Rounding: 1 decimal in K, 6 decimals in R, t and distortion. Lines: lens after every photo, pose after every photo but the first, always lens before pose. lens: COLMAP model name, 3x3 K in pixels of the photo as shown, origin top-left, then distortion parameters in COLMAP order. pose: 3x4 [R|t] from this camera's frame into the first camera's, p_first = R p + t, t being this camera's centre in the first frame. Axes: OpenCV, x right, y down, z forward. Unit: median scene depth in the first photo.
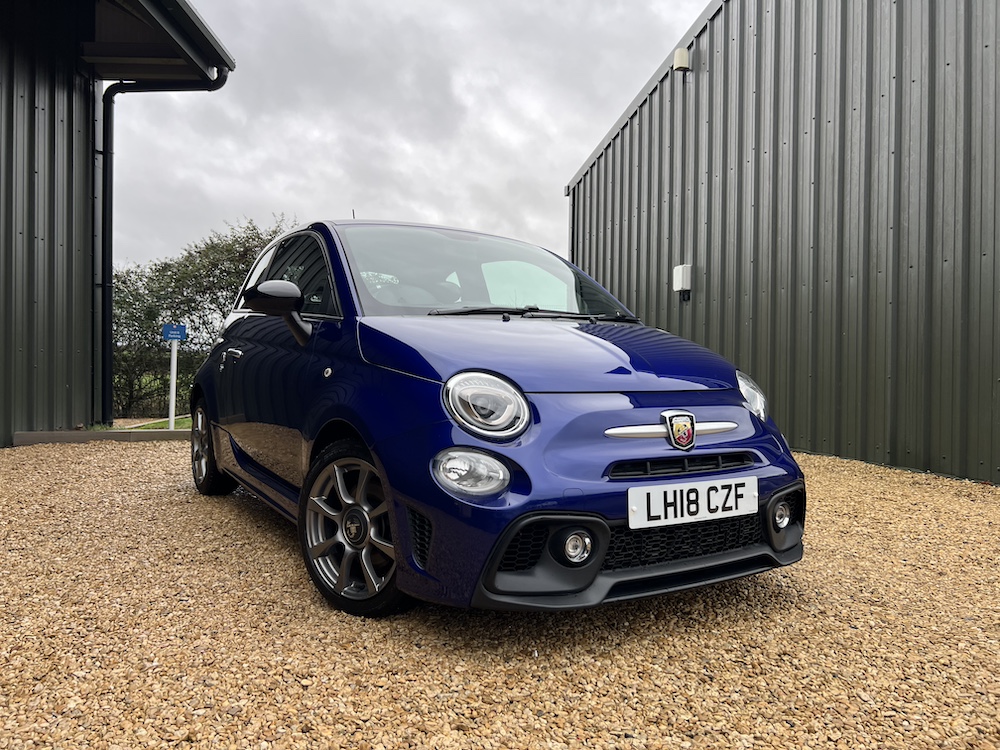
lens RADIAL K [[749.7, 0, 500.0], [0, 749.7, 375.0], [0, 0, 1]] dist [0.038071, -0.041196]
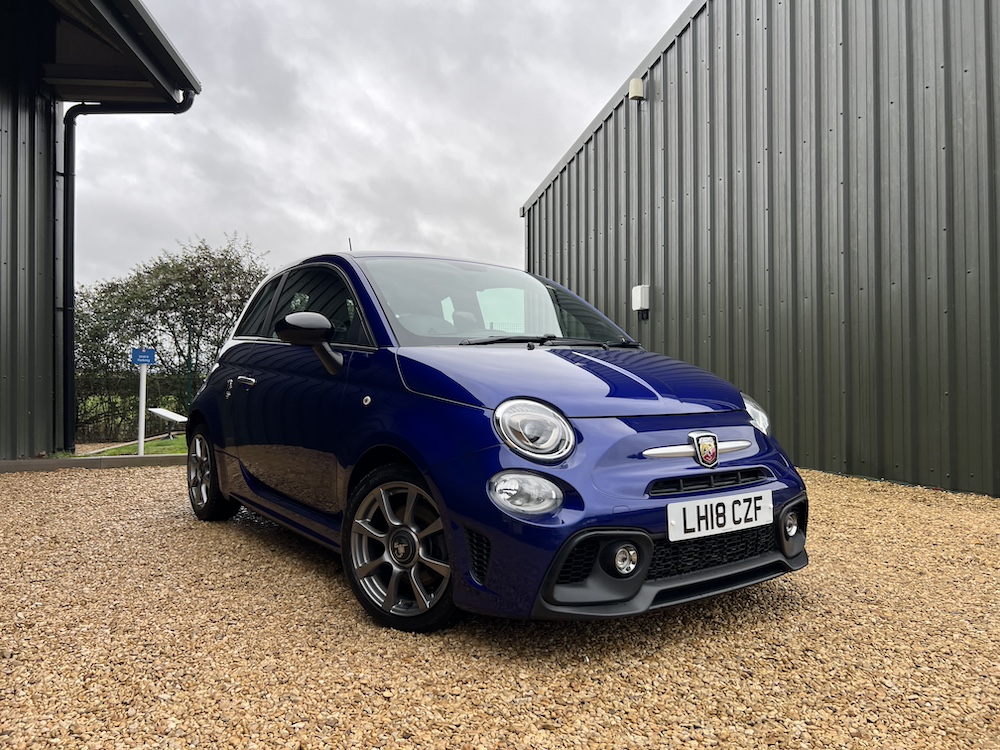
lens RADIAL K [[749.7, 0, 500.0], [0, 749.7, 375.0], [0, 0, 1]] dist [0.038071, -0.041196]
pose [[0.996794, -0.013650, 0.078840, -0.140712], [0.015261, 0.999686, -0.019873, -0.017615], [-0.078544, 0.021012, 0.996689, -0.071558]]
